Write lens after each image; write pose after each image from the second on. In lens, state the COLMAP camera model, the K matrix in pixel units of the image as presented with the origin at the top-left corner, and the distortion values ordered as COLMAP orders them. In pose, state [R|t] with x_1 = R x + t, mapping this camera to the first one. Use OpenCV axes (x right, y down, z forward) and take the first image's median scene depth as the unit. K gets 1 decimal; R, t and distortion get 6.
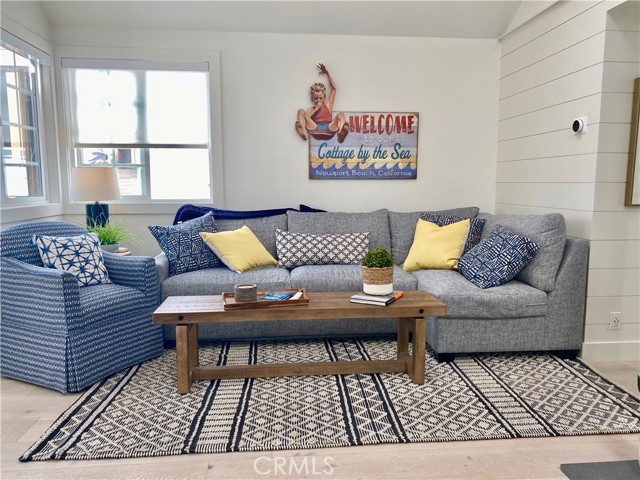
lens RADIAL K [[484.7, 0, 321.0], [0, 484.7, 238.6], [0, 0, 1]] dist [0.030324, -0.039028]
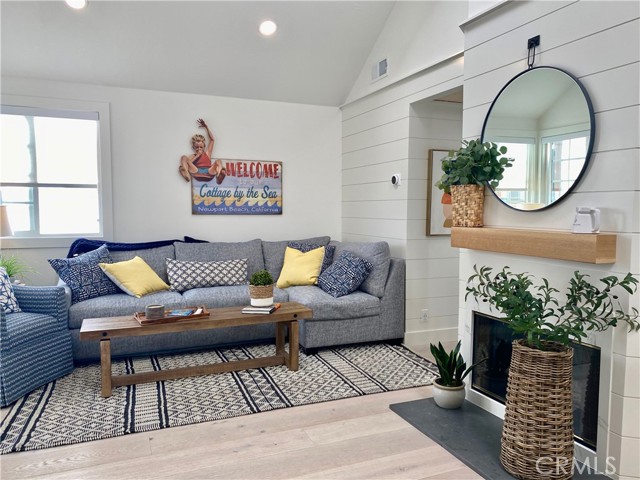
lens RADIAL K [[484.7, 0, 319.8], [0, 484.7, 239.7], [0, 0, 1]] dist [0.030324, -0.039028]
pose [[0.954042, -0.018896, 0.299077, -0.111057], [0.033092, 0.998549, -0.042472, -0.003279], [-0.297840, 0.050417, 0.953283, -0.278839]]
